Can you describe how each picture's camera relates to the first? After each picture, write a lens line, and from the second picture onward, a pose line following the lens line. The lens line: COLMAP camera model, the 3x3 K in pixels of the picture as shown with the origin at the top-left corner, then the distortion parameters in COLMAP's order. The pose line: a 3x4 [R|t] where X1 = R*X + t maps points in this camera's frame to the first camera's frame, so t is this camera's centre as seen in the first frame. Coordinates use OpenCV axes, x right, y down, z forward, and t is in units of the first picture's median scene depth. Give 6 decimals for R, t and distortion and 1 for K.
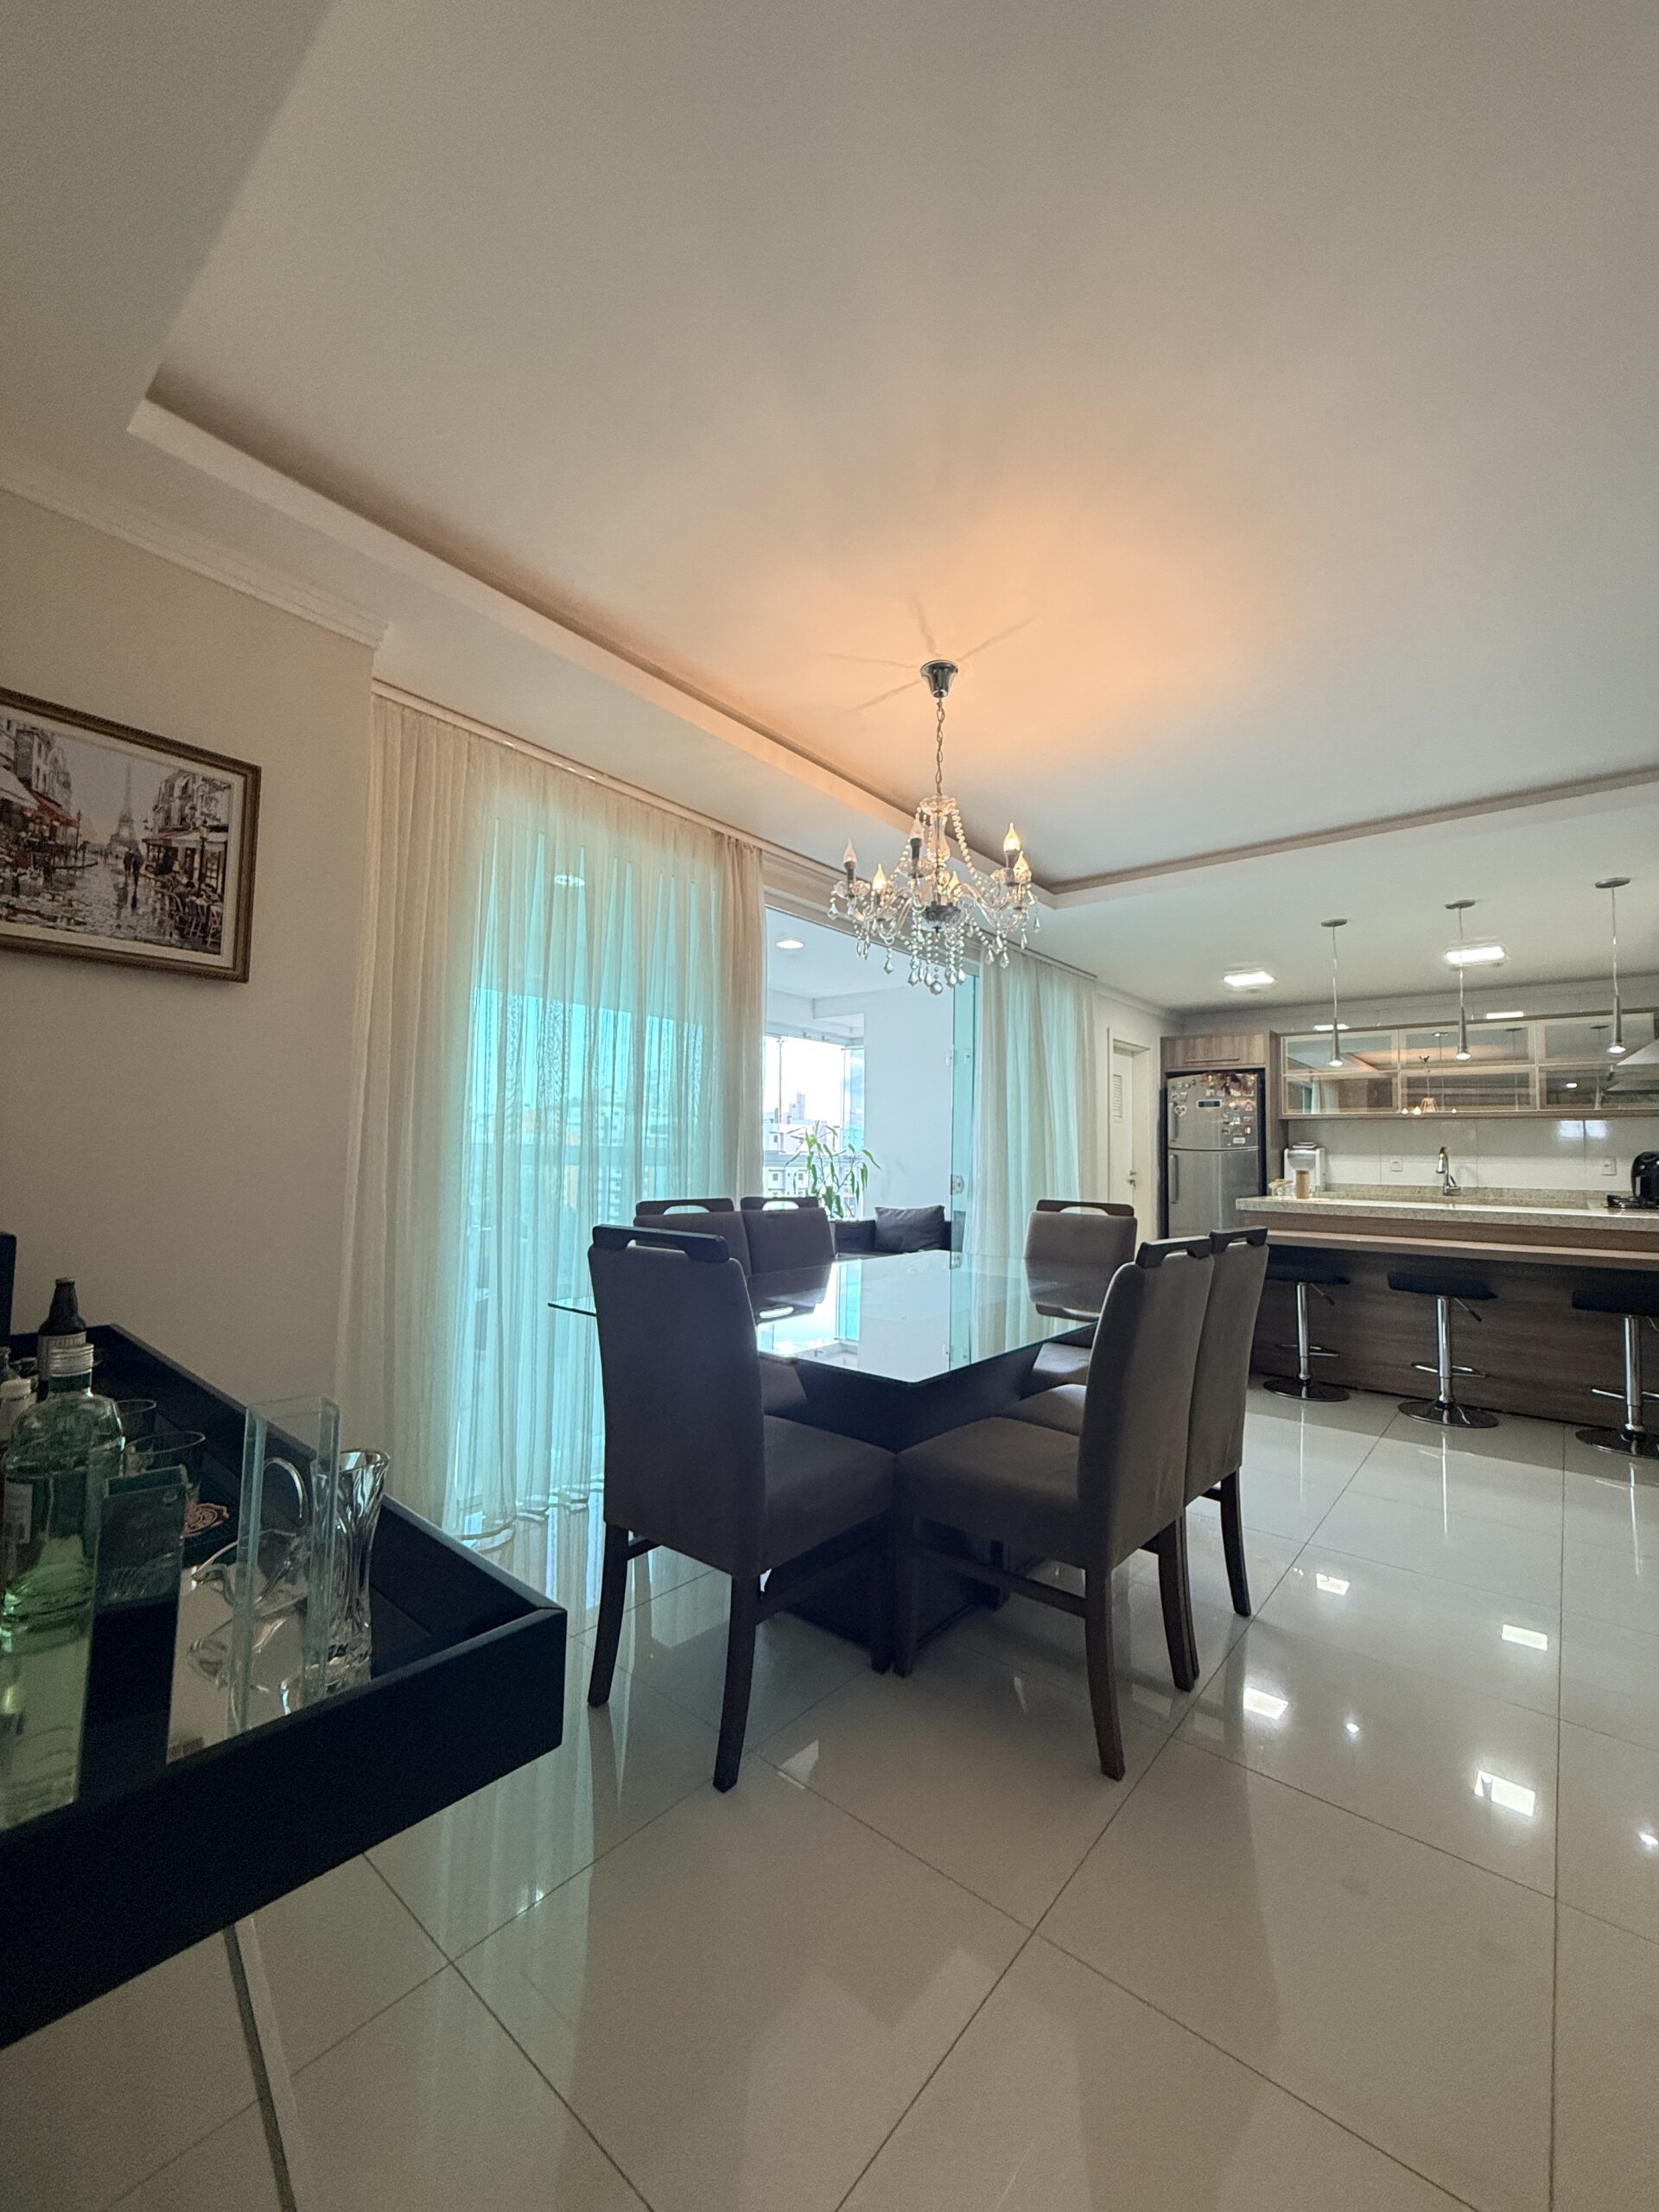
lens RADIAL K [[881.6, 0, 829.7], [0, 881.6, 1100.8], [0, 0, 1]] dist [0.000387, 0.000211]
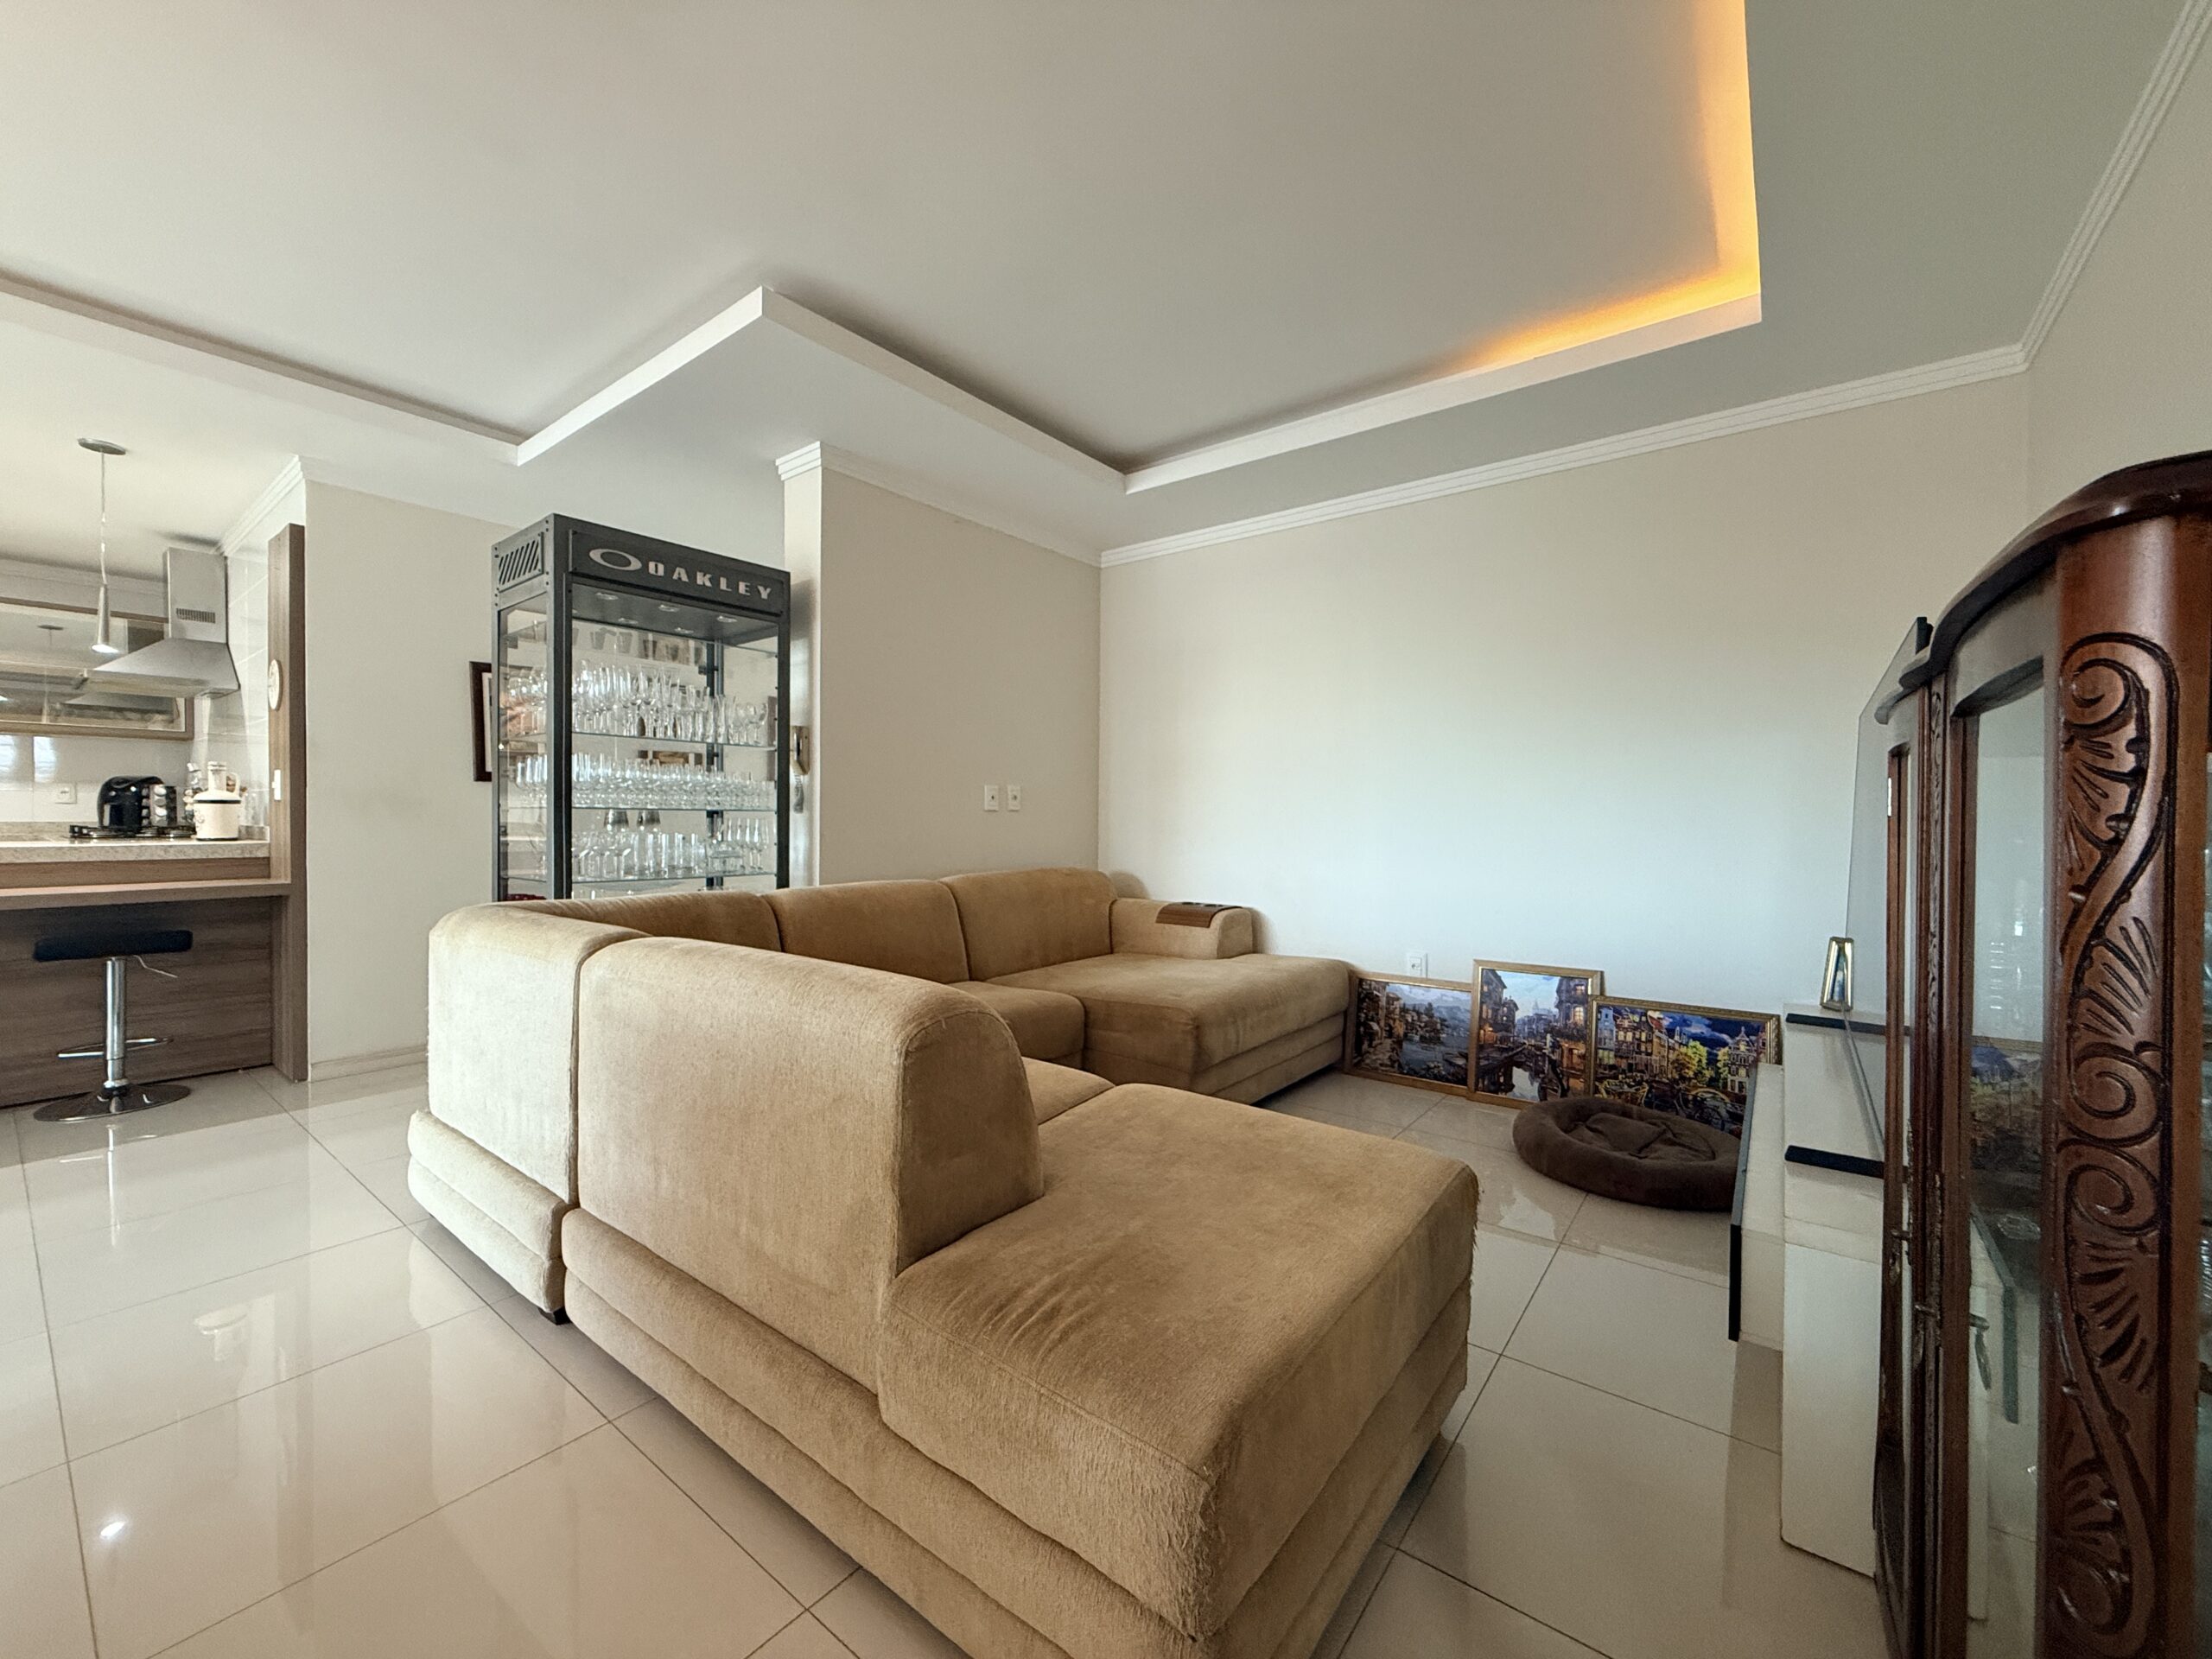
lens RADIAL K [[881.6, 0, 1099.6], [0, 881.6, 830.6], [0, 0, 1]] dist [0.000387, 0.000211]
pose [[-0.032779, -0.034586, 0.998864, 0.011368], [-0.069967, 0.997029, 0.032226, 0.021330], [-0.997011, -0.068832, -0.035102, 0.066783]]
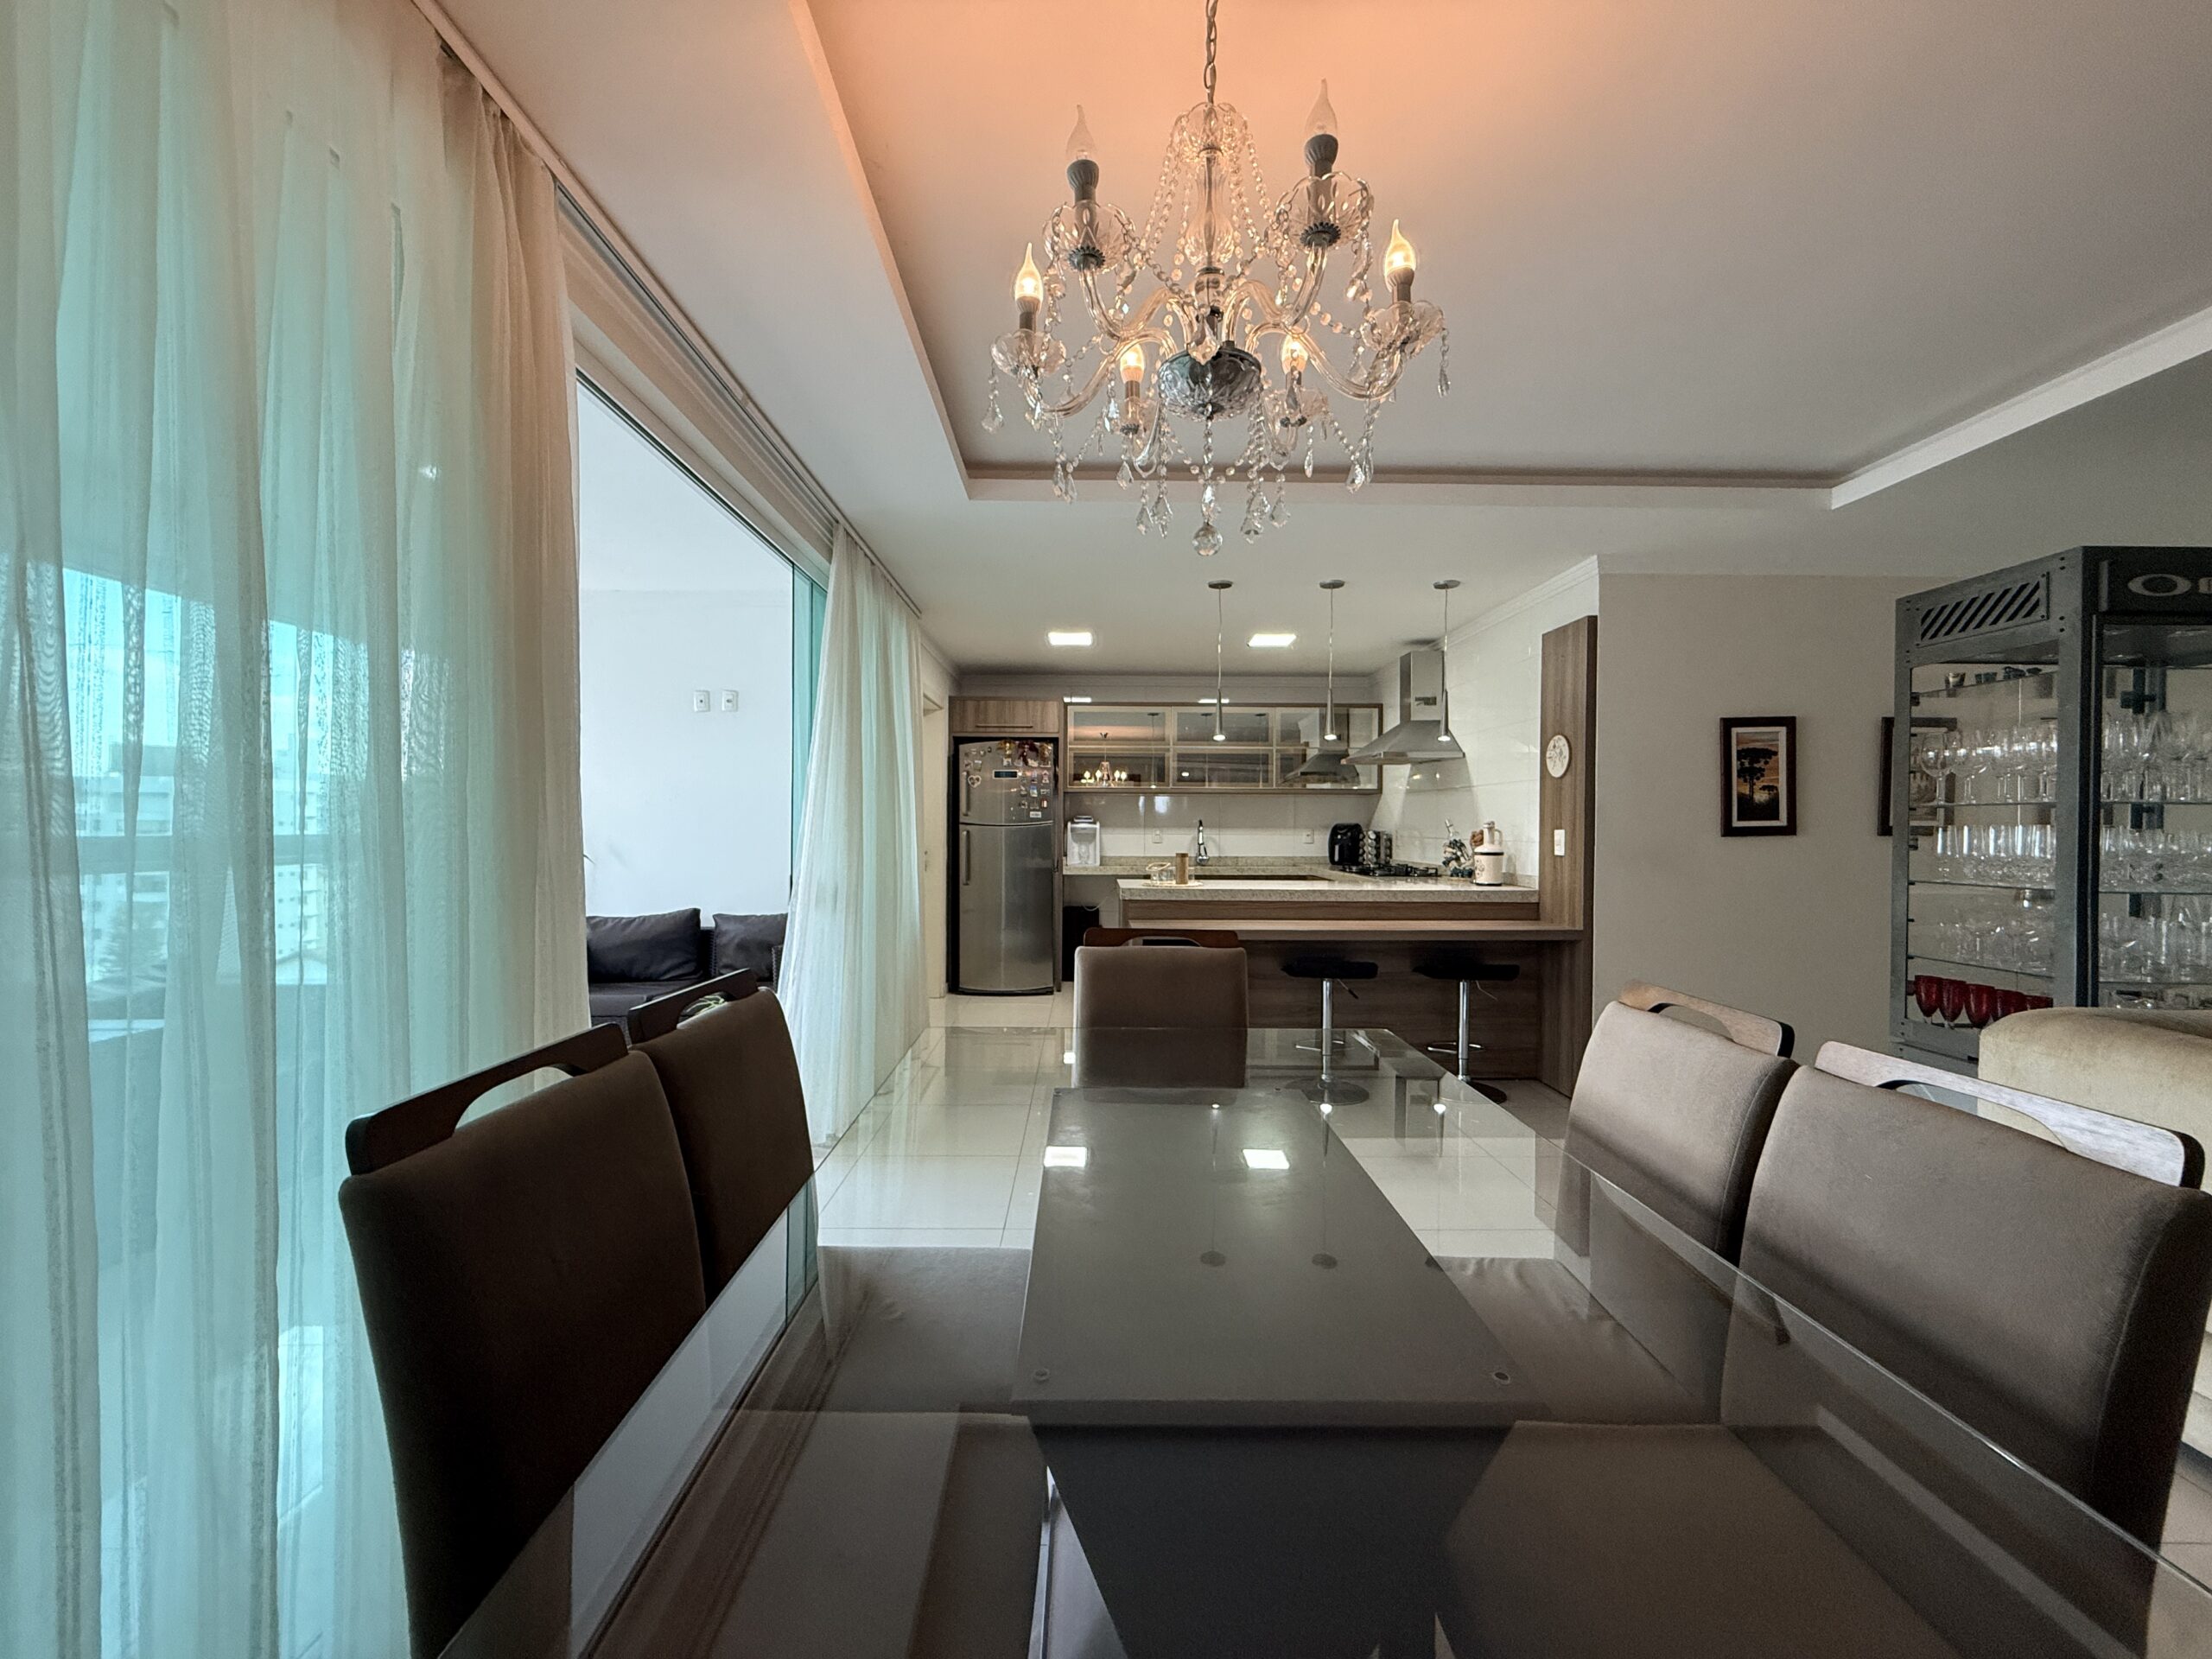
lens RADIAL K [[881.6, 0, 1104.7], [0, 881.6, 832.6], [0, 0, 1]] dist [0.000387, 0.000211]
pose [[0.758827, -0.019230, 0.651009, -0.148476], [-0.032445, 0.997207, 0.067276, -0.001638], [-0.650484, -0.072173, 0.756083, 0.433047]]
